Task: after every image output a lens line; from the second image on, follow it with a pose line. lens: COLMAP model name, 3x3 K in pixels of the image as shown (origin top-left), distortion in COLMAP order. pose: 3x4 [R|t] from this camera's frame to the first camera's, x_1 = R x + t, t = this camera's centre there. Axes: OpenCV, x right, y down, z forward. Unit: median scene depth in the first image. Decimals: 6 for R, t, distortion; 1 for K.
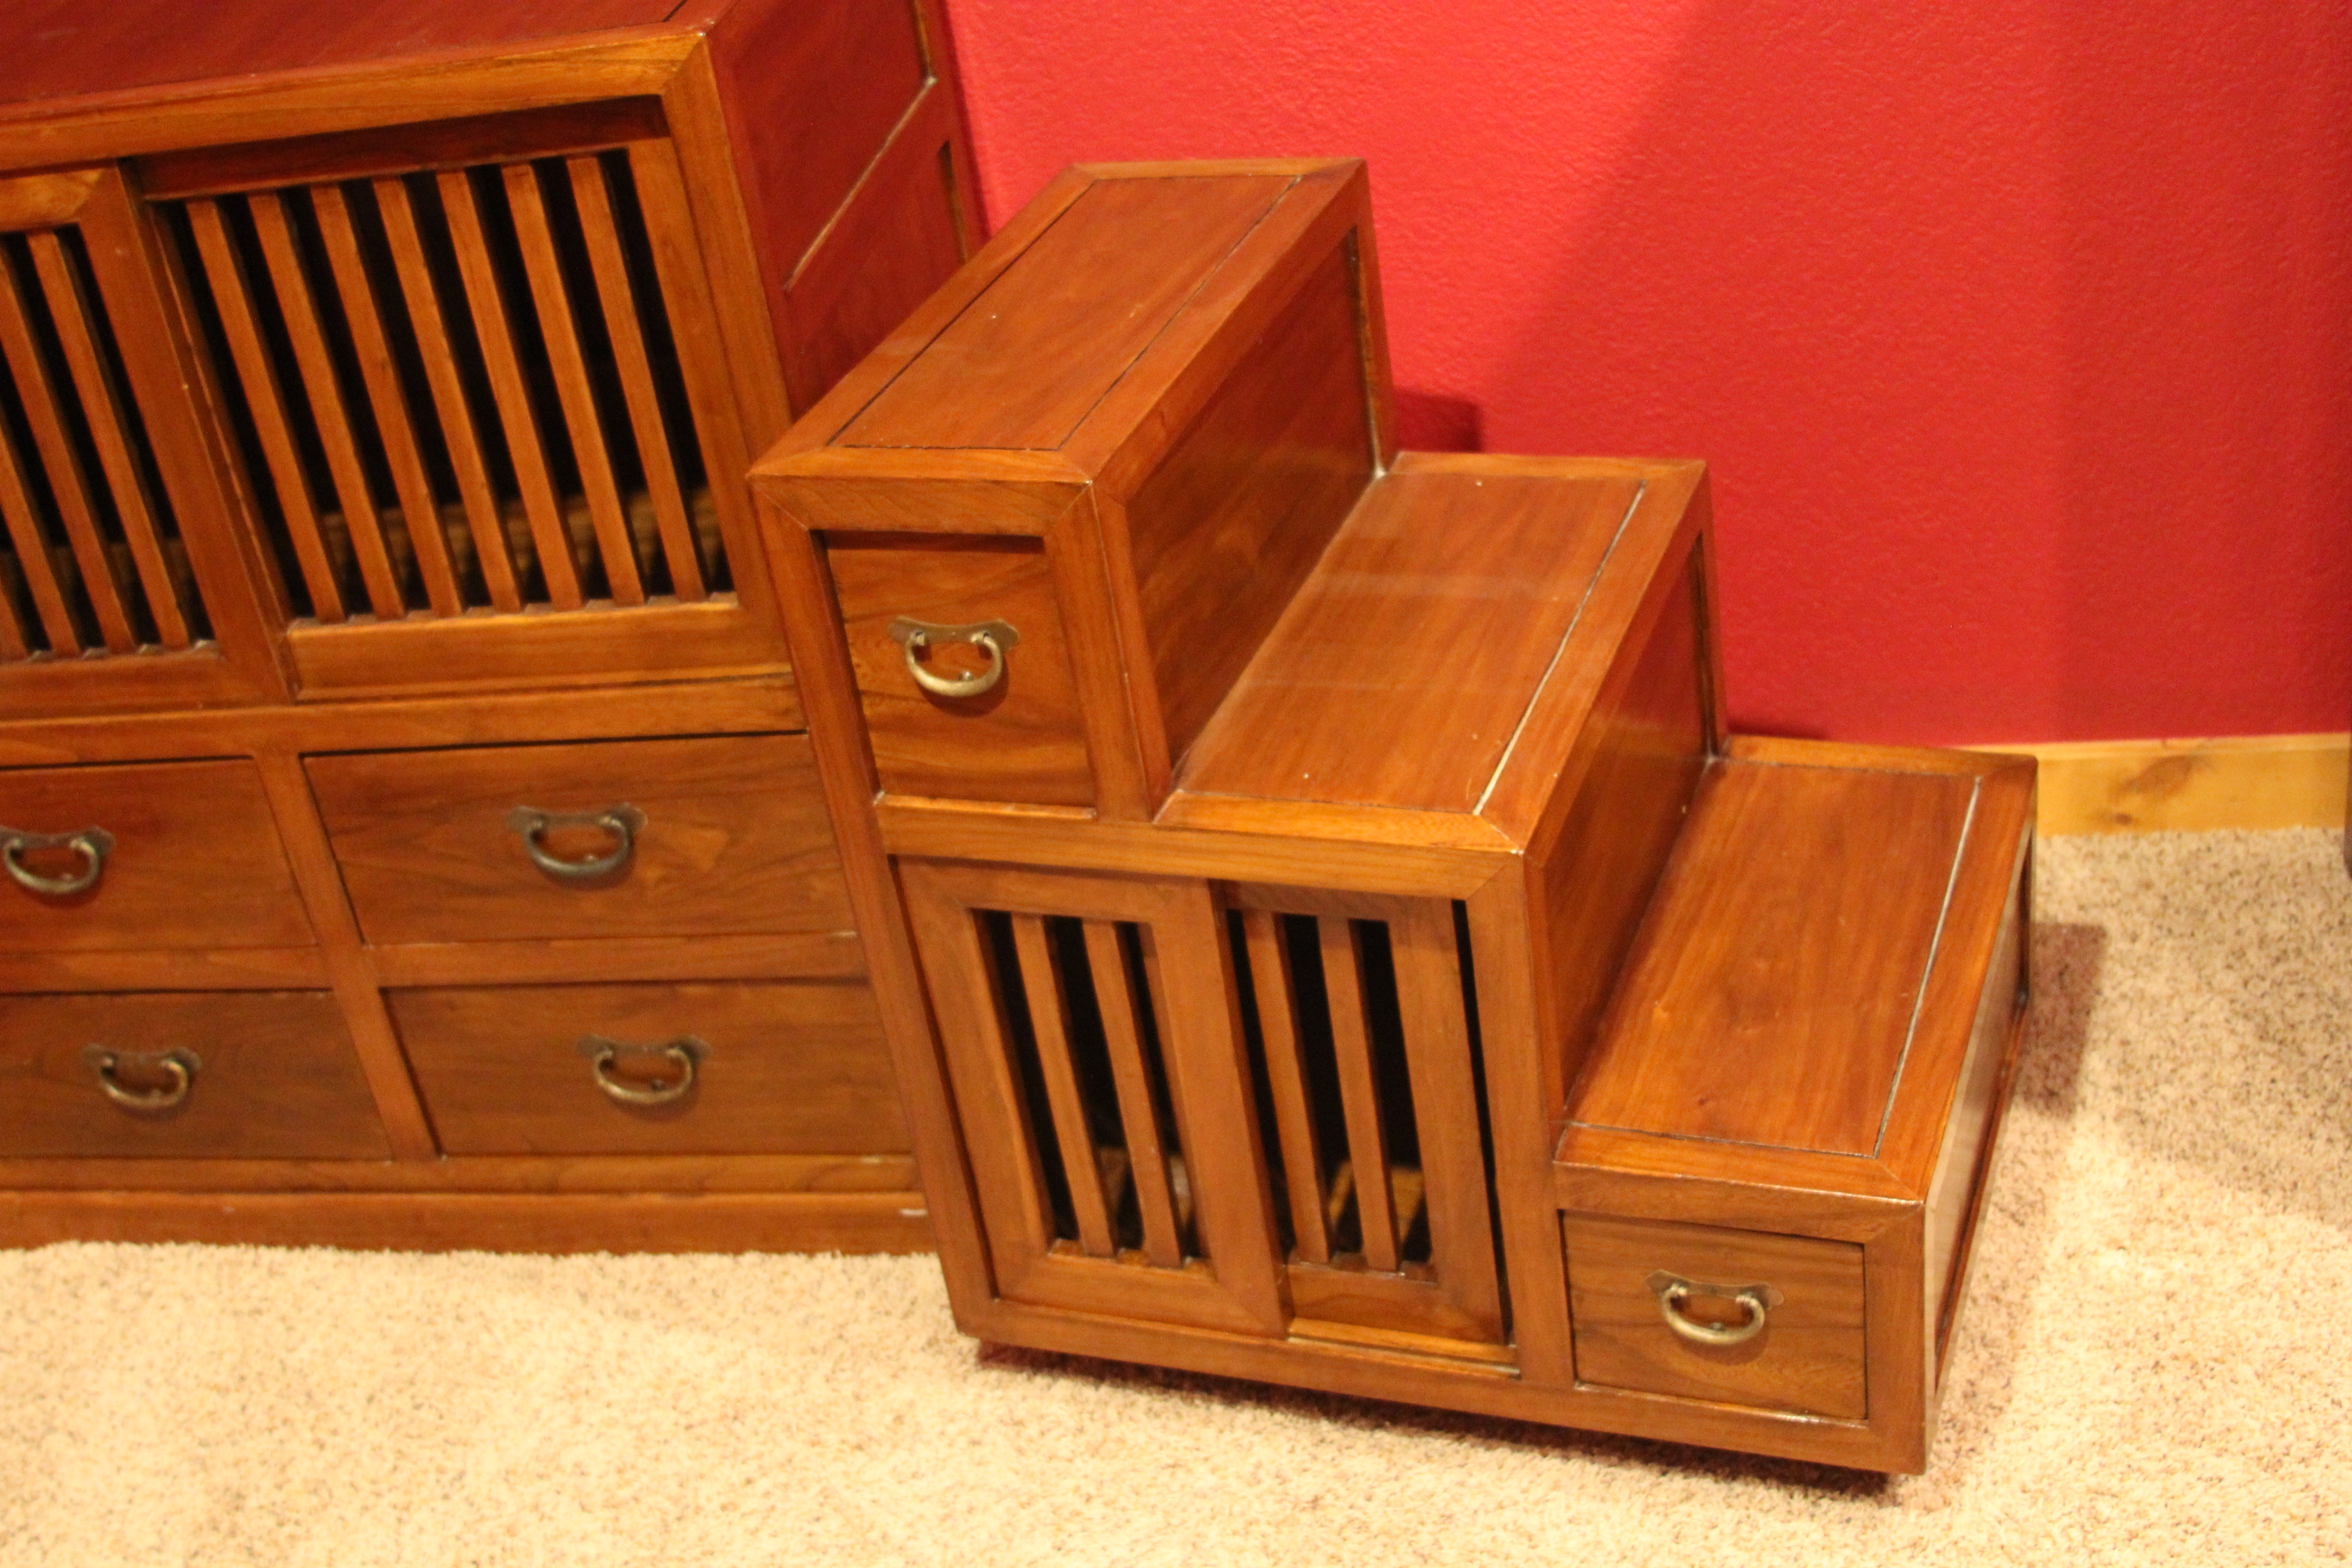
lens RADIAL K [[2960.6, 0, 1169.5], [0, 2960.6, 781.3], [0, 0, 1]] dist [-0.189554, 0.175187]
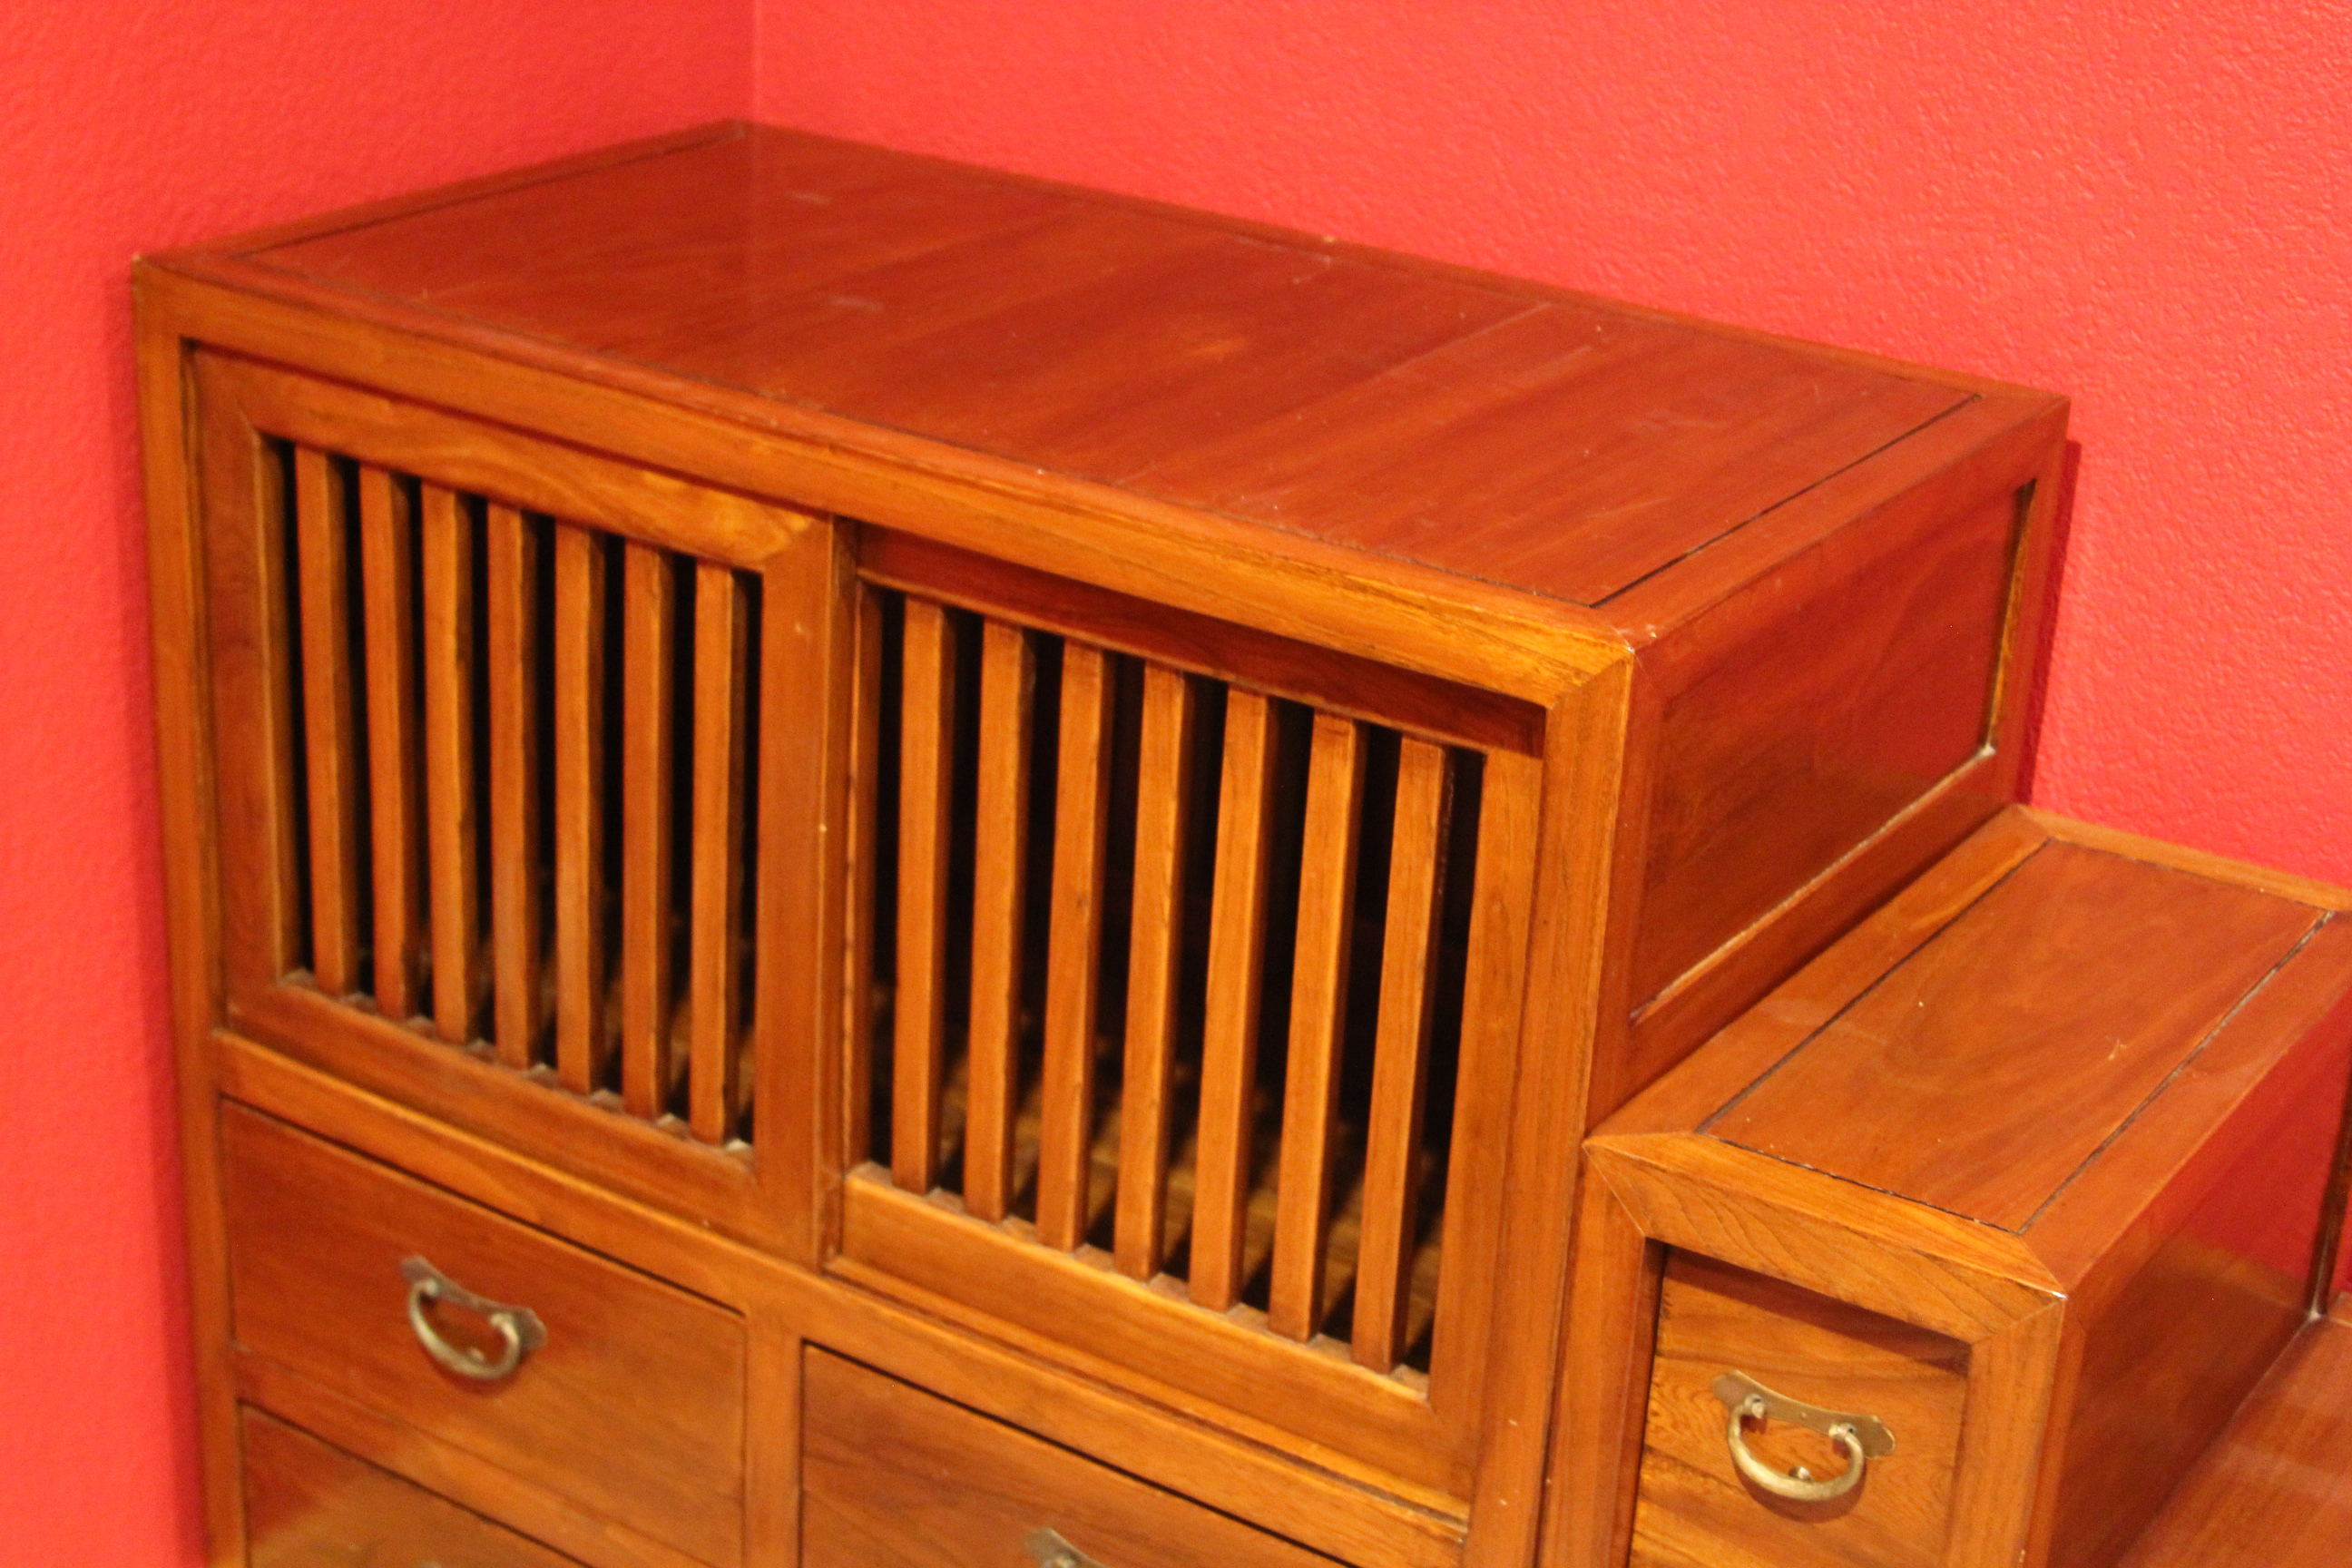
lens RADIAL K [[3723.8, 0, 1176.0], [0, 3723.8, 784.0], [0, 0, 1]] dist [-0.093898, 0.105948]
pose [[0.894244, 0.334137, -0.297792, 0.012159], [-0.369924, 0.926307, -0.071488, -0.105965], [0.251960, 0.174088, 0.951950, 0.125188]]
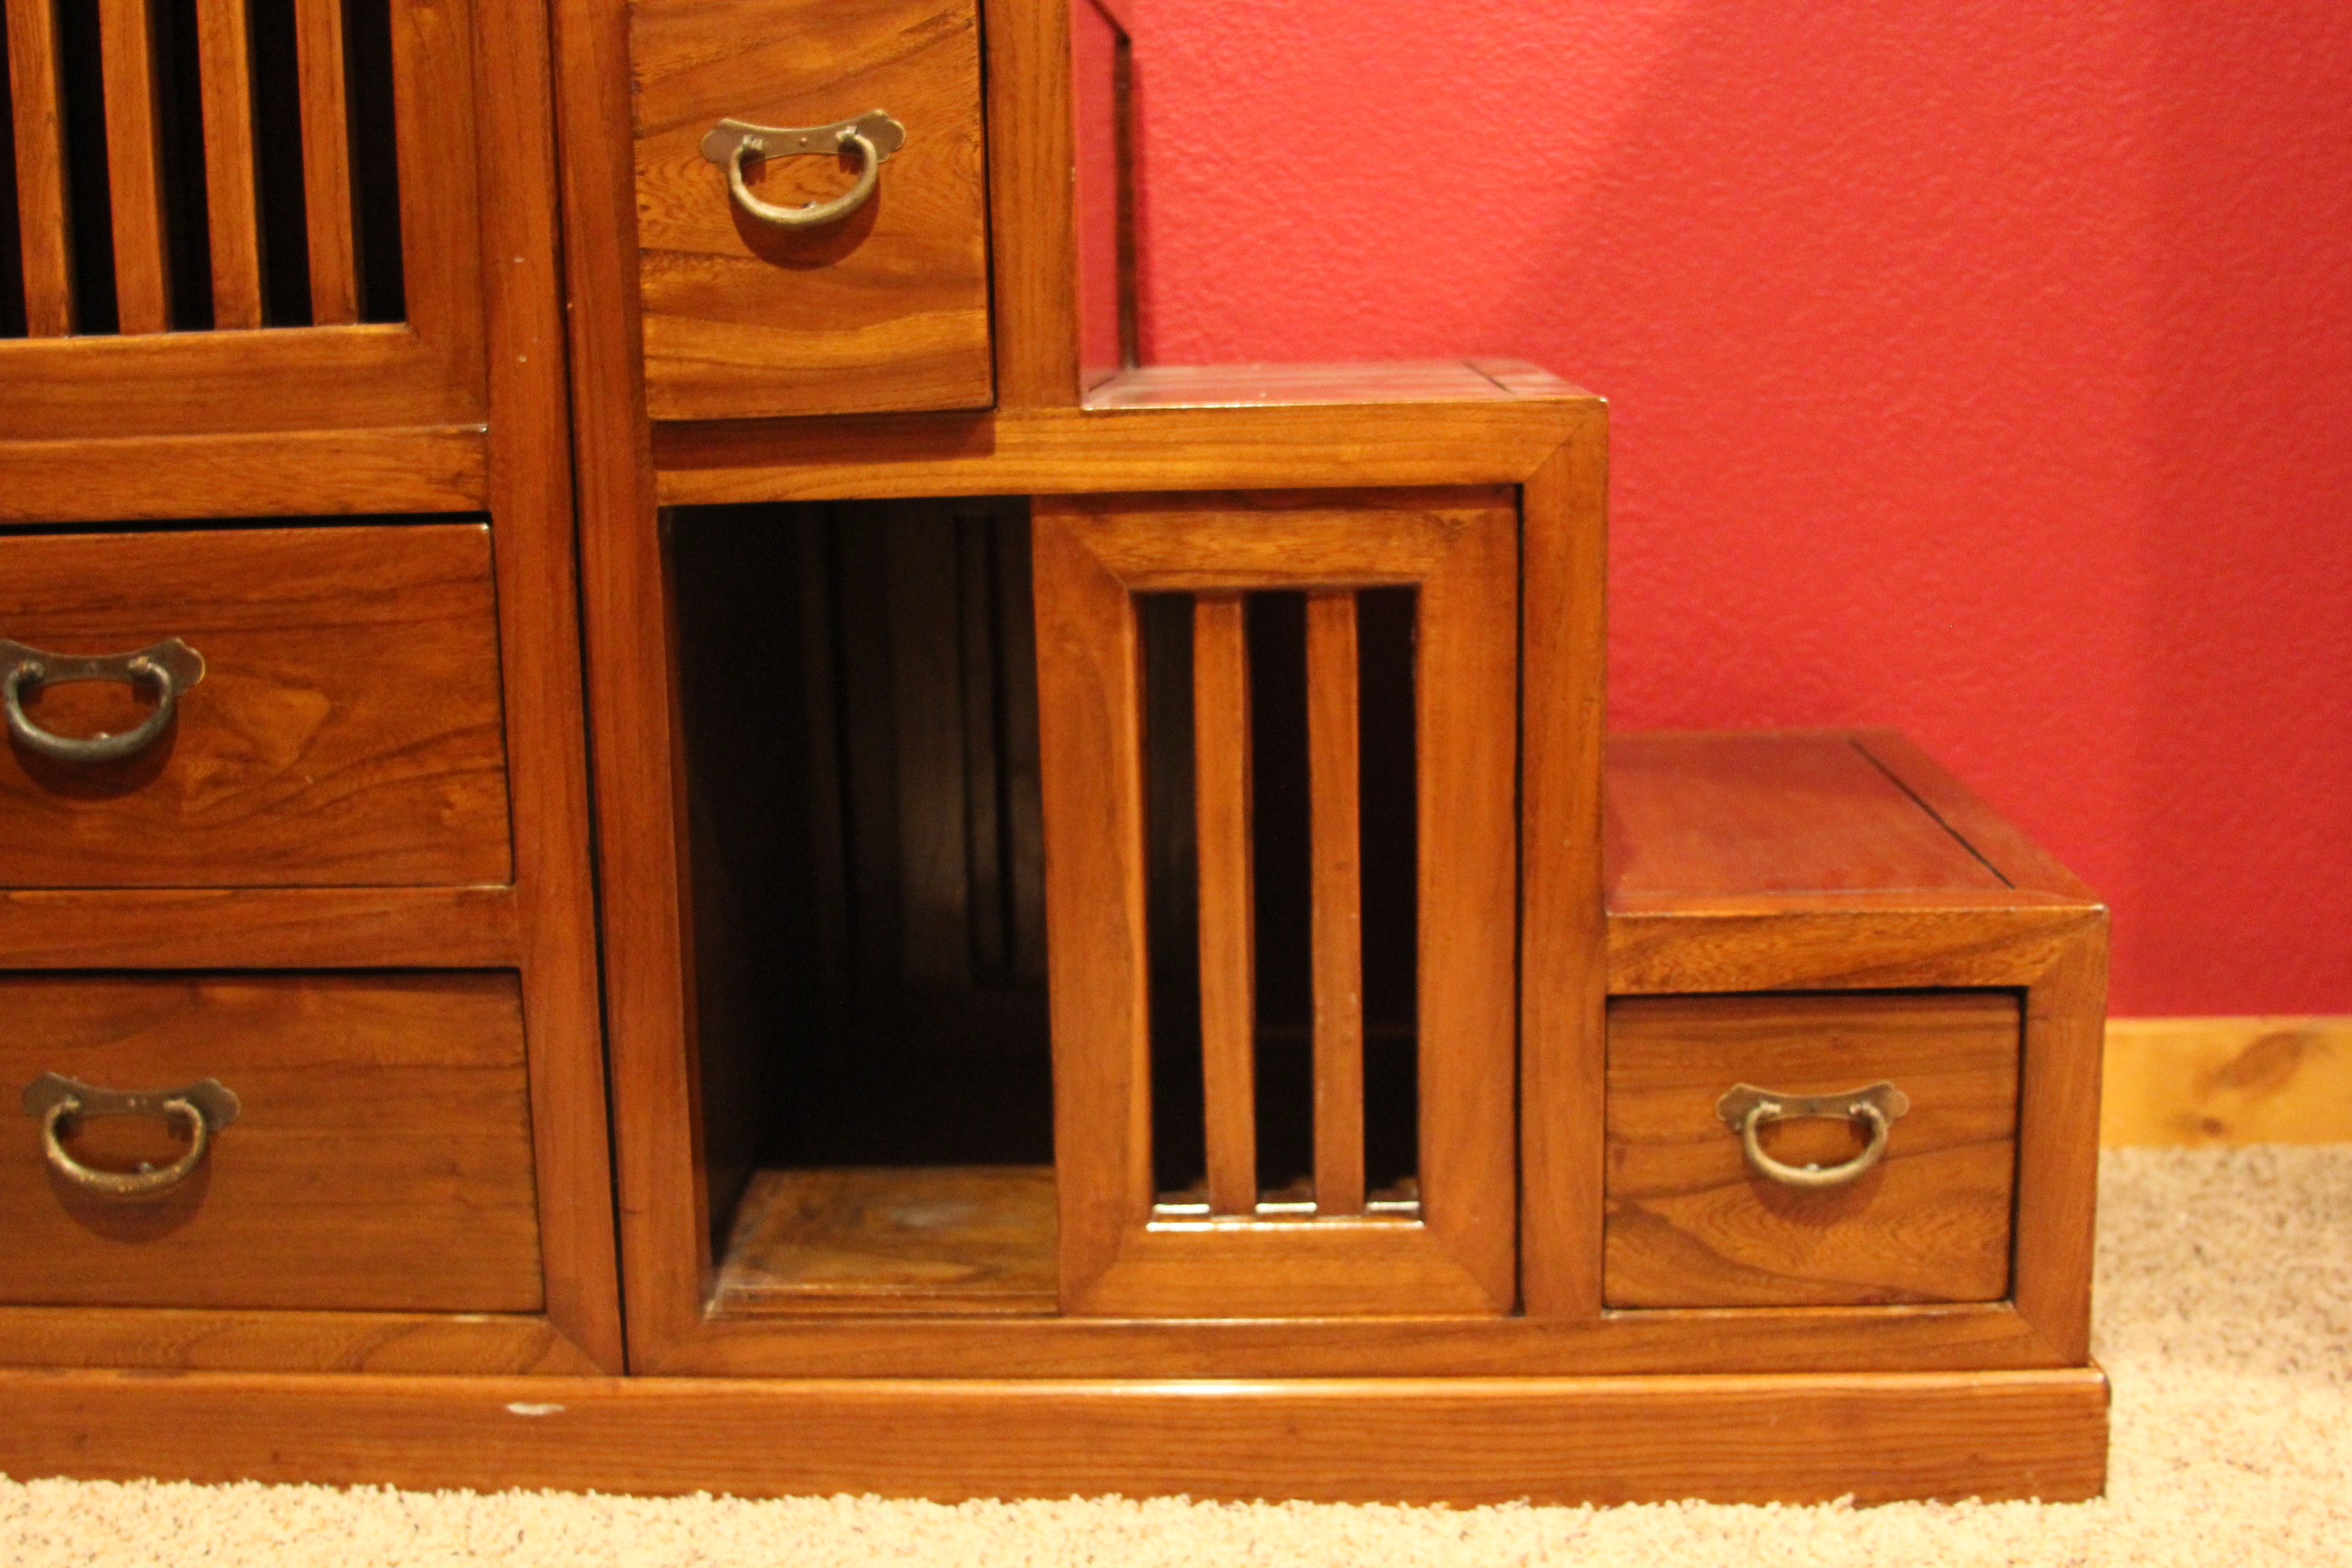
lens RADIAL K [[2960.6, 0, 1169.5], [0, 2960.6, 781.3], [0, 0, 1]] dist [-0.189554, 0.175187]
pose [[0.985454, 0.102408, 0.135623, -0.054202], [-0.046717, 0.930542, -0.363193, 0.254635], [-0.163397, 0.351574, 0.921790, 0.393254]]
